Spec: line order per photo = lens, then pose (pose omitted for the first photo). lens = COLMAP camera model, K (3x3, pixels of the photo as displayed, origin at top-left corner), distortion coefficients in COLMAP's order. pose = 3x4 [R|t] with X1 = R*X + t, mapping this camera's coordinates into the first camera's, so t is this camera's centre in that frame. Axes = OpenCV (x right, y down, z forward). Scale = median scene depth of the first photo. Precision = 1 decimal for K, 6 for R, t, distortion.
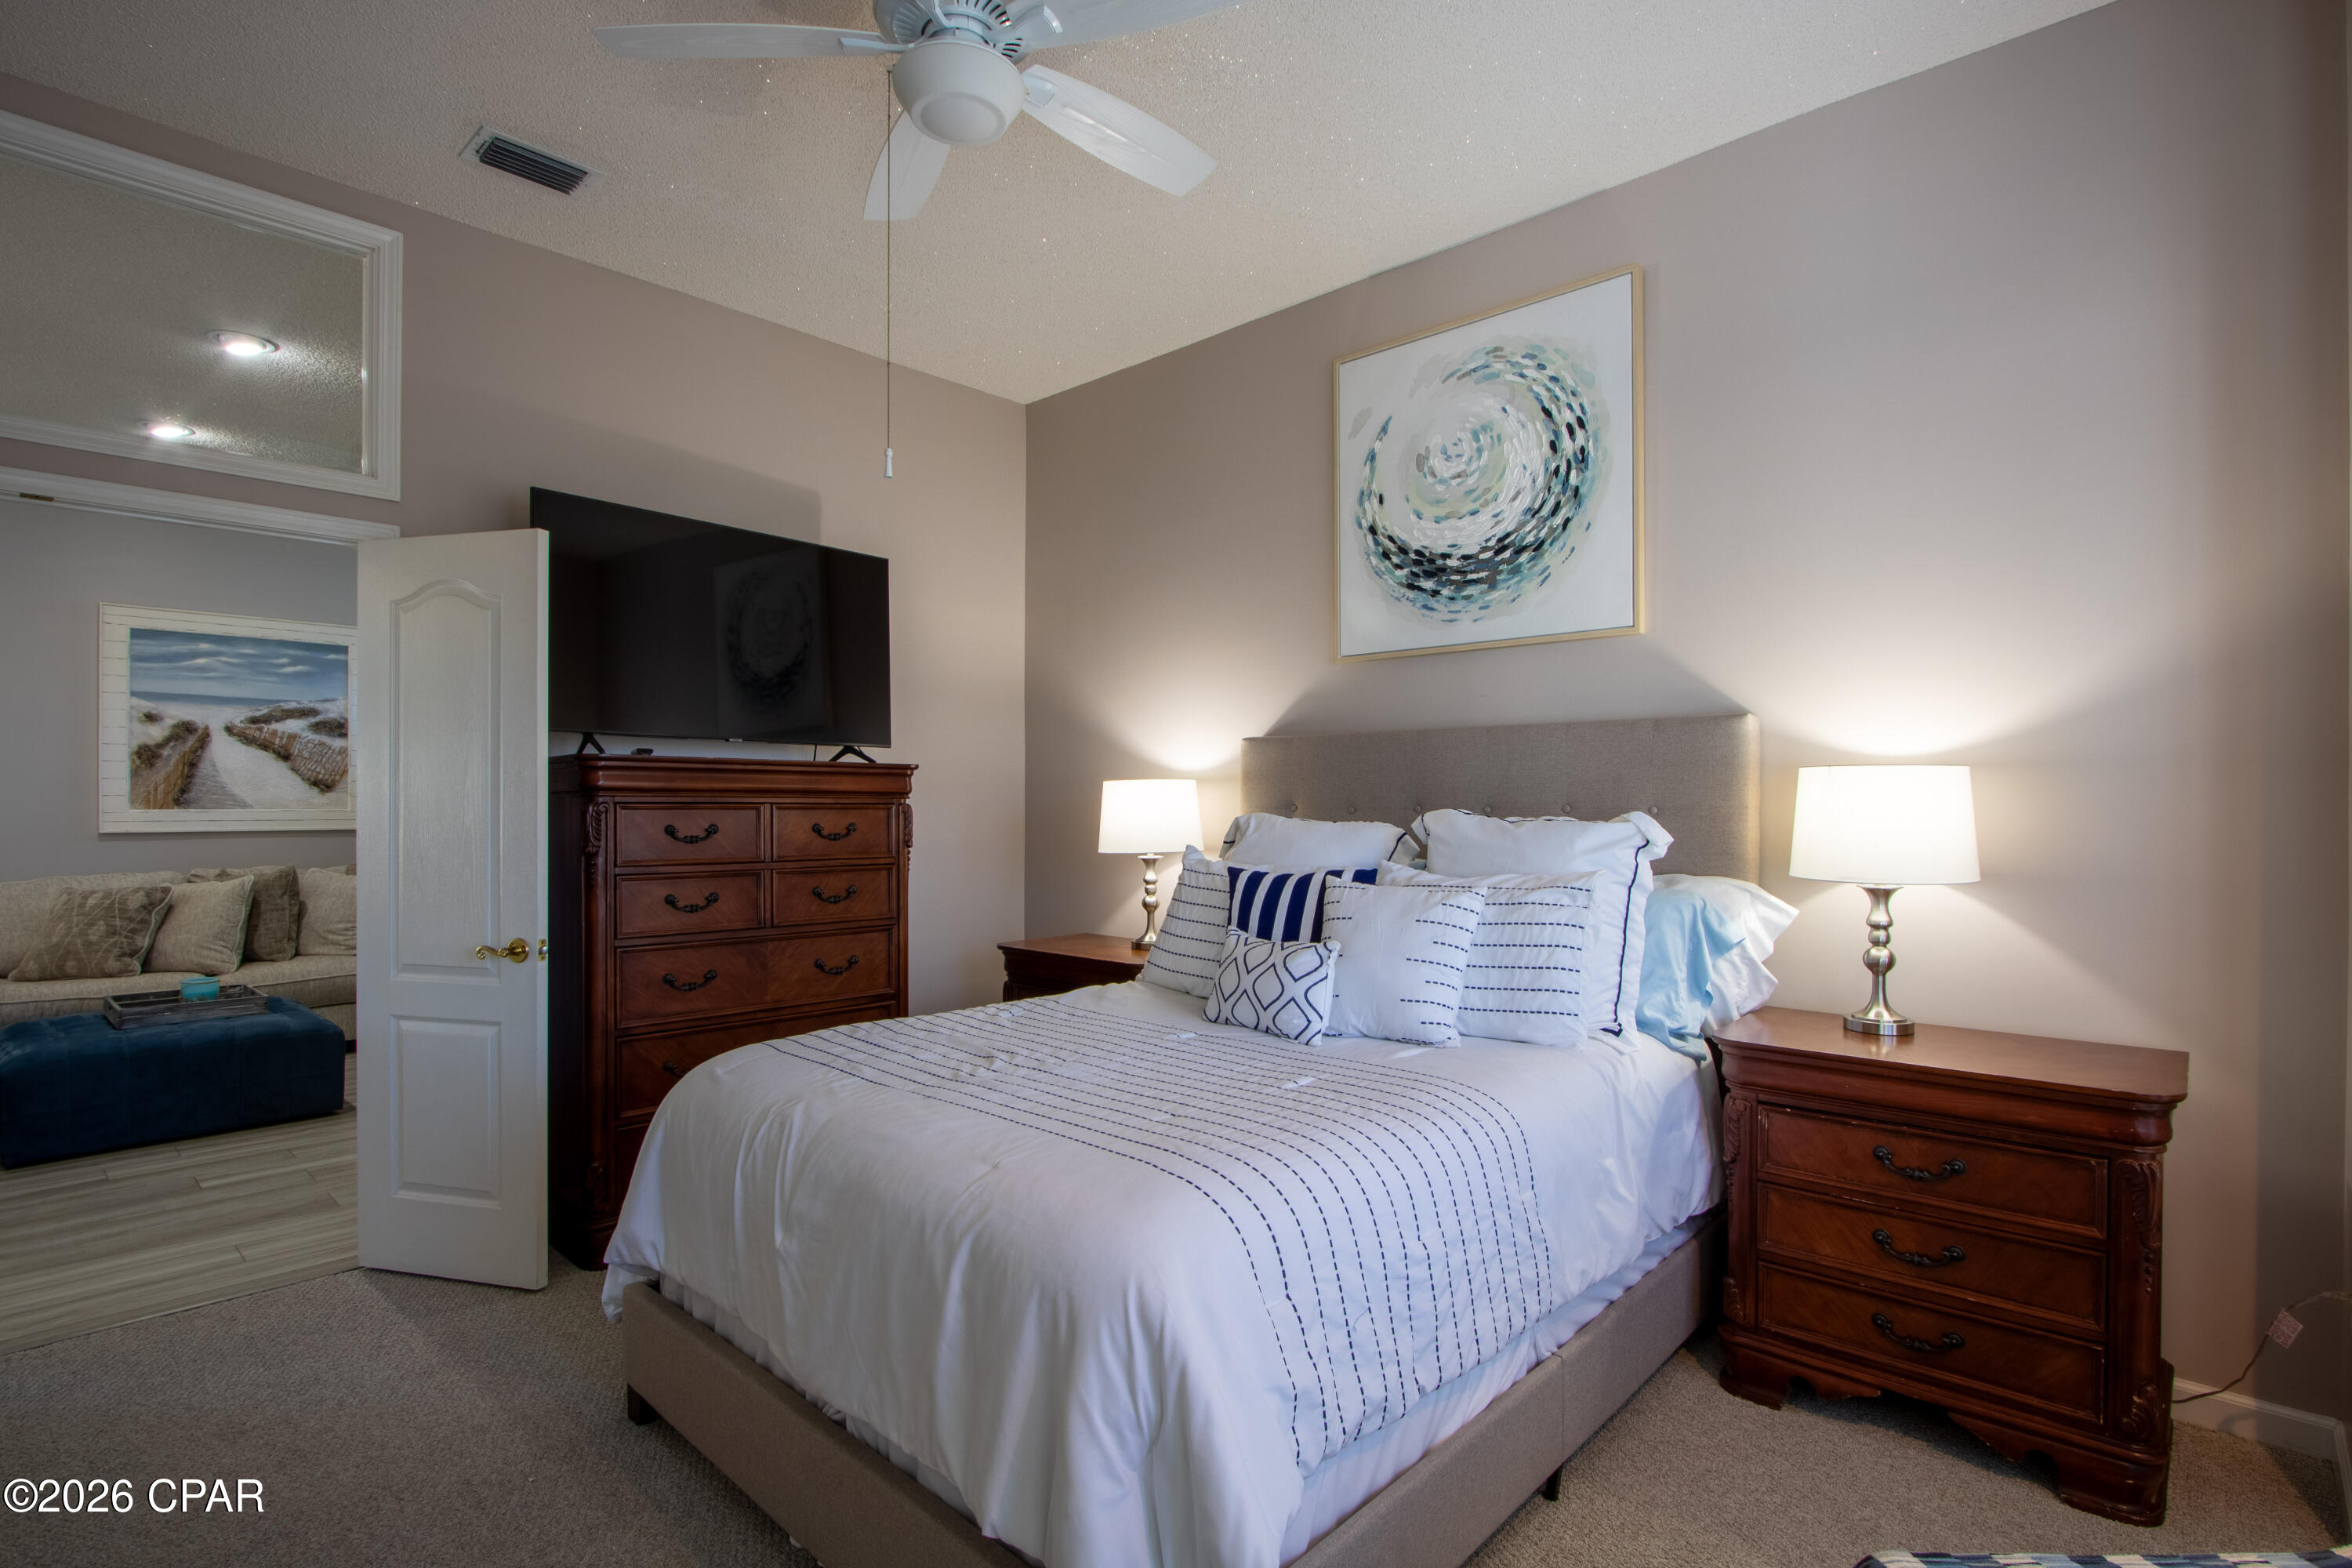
lens RADIAL K [[1137.3, 0, 1164.1], [0, 1137.3, 807.2], [0, 0, 1]] dist [0.003019, -0.000198]
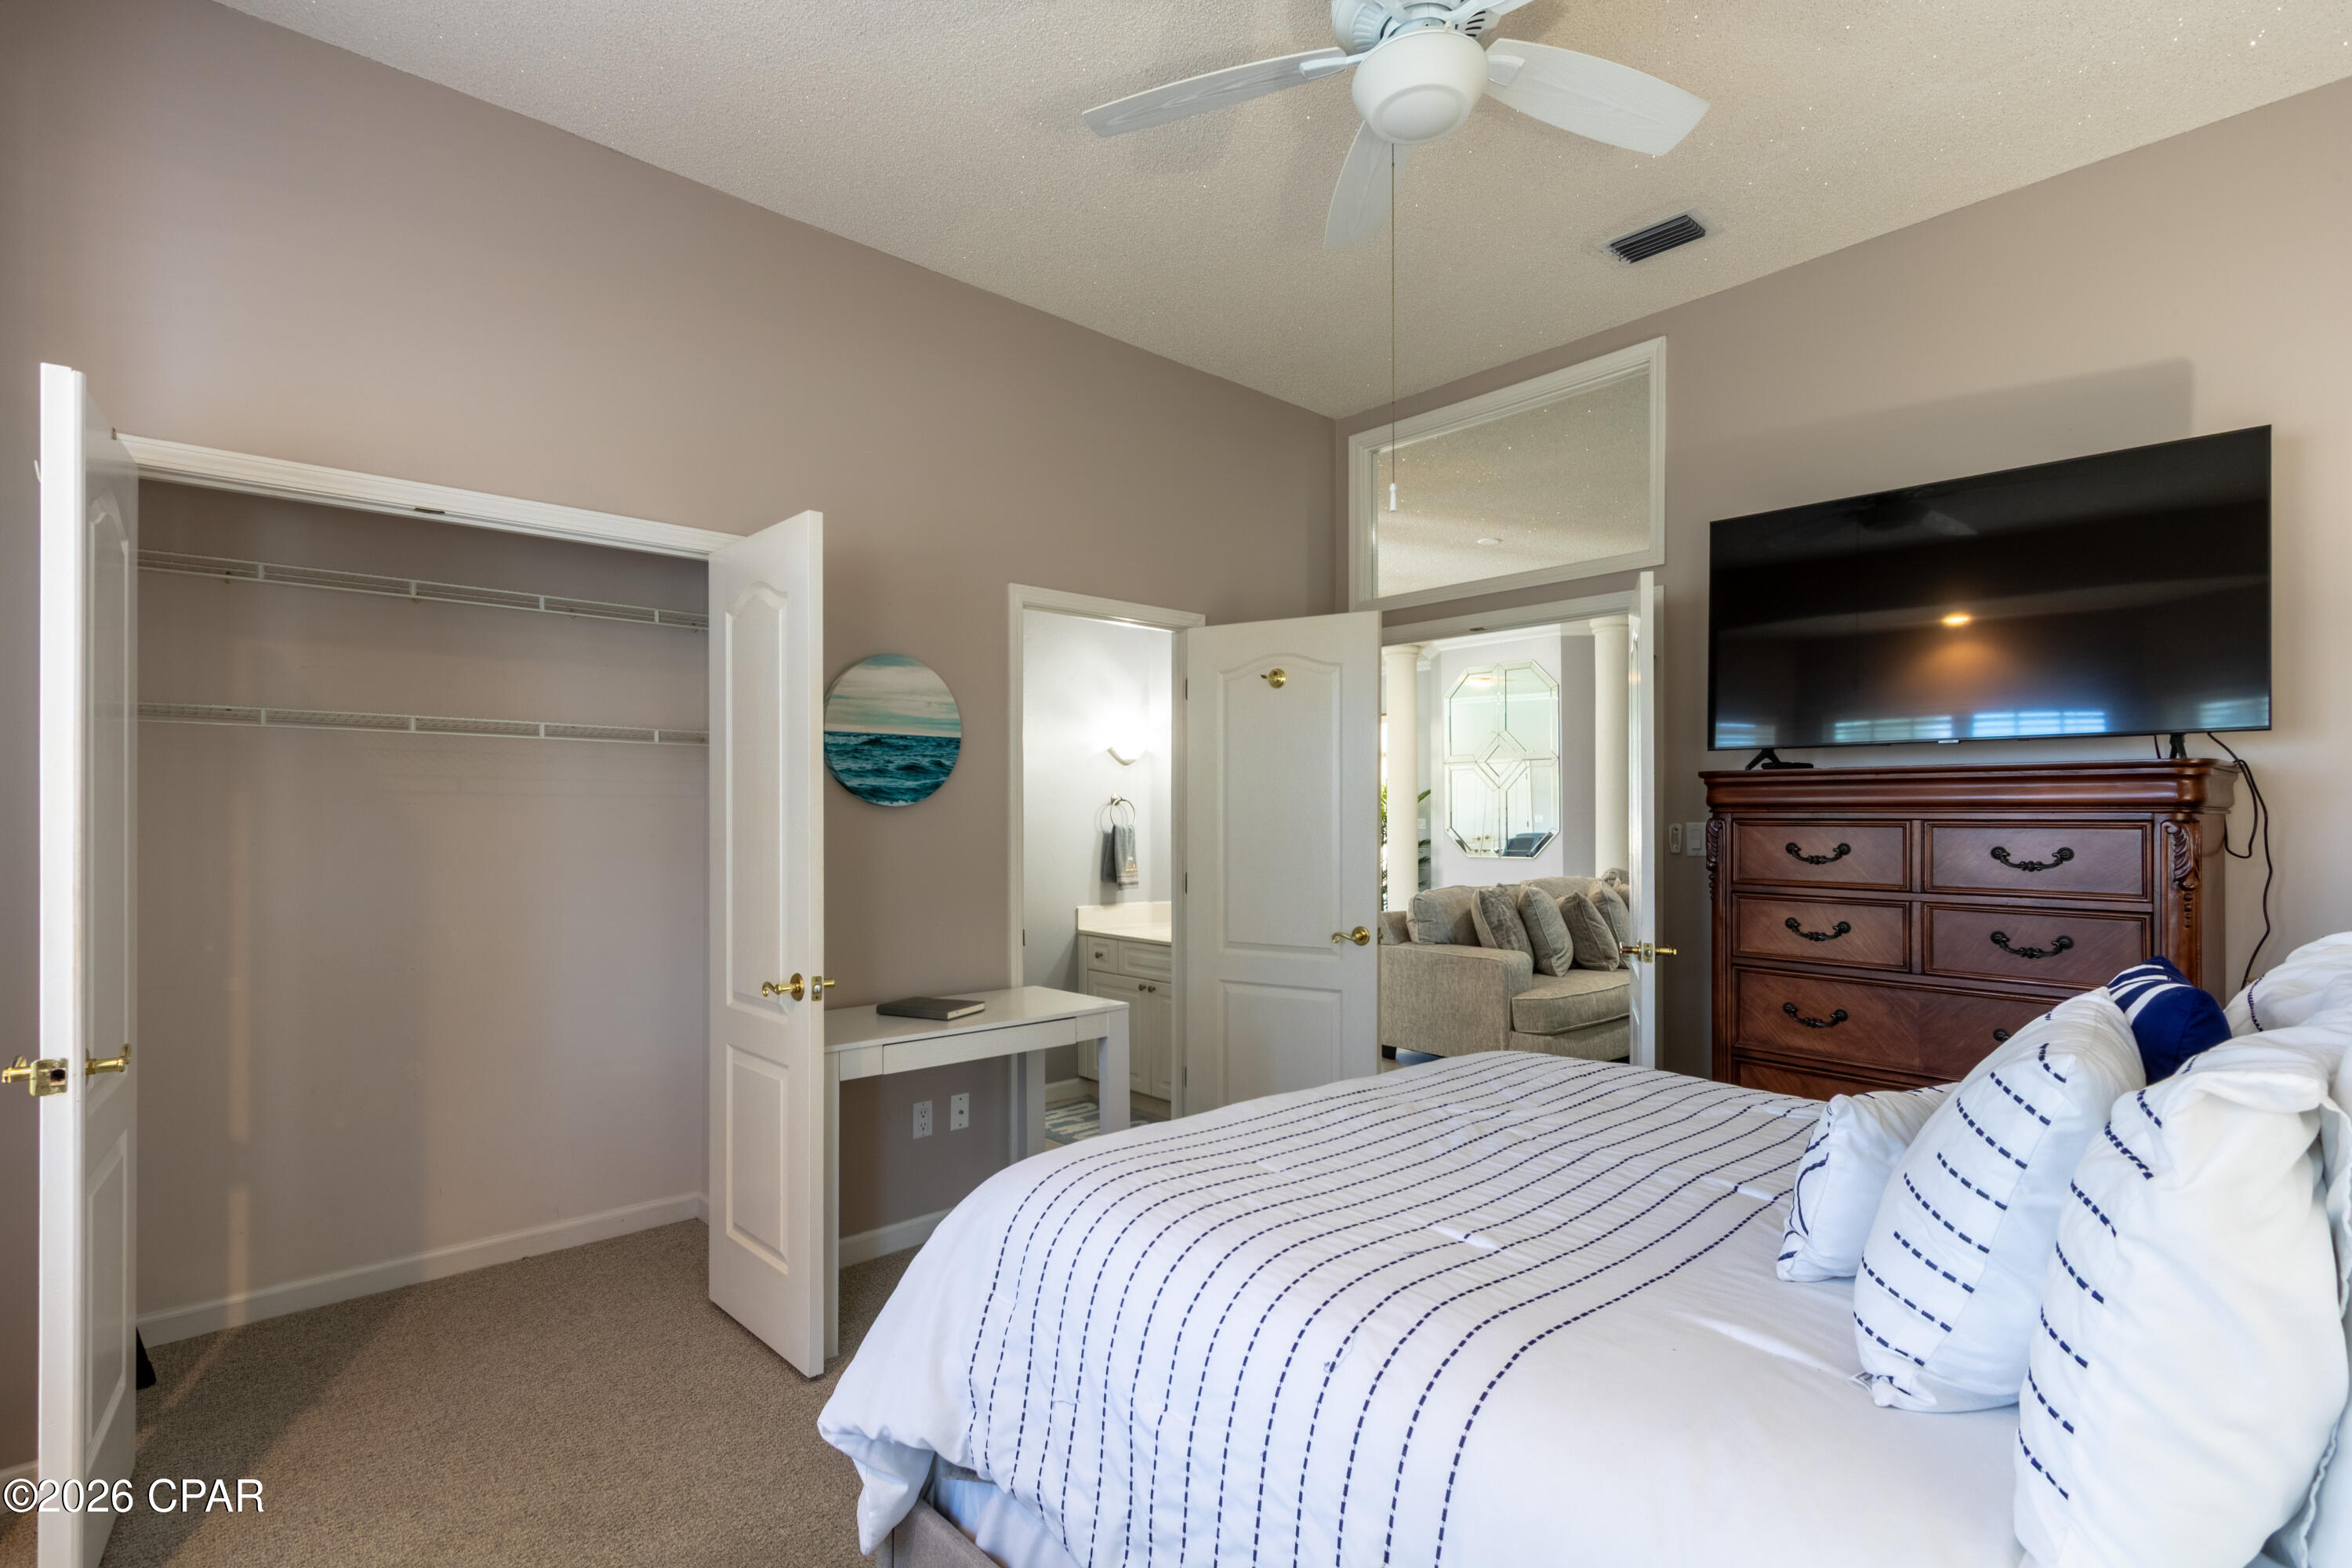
lens RADIAL K [[1124.1, 0, 1184.0], [0, 1124.1, 815.2], [0, 0, 1]] dist [0.004042, 0.000123]
pose [[-0.046559, -0.006436, -0.998895, 0.507674], [0.005983, 0.999960, -0.006722, -0.004052], [0.998898, -0.006289, -0.046519, 0.549415]]
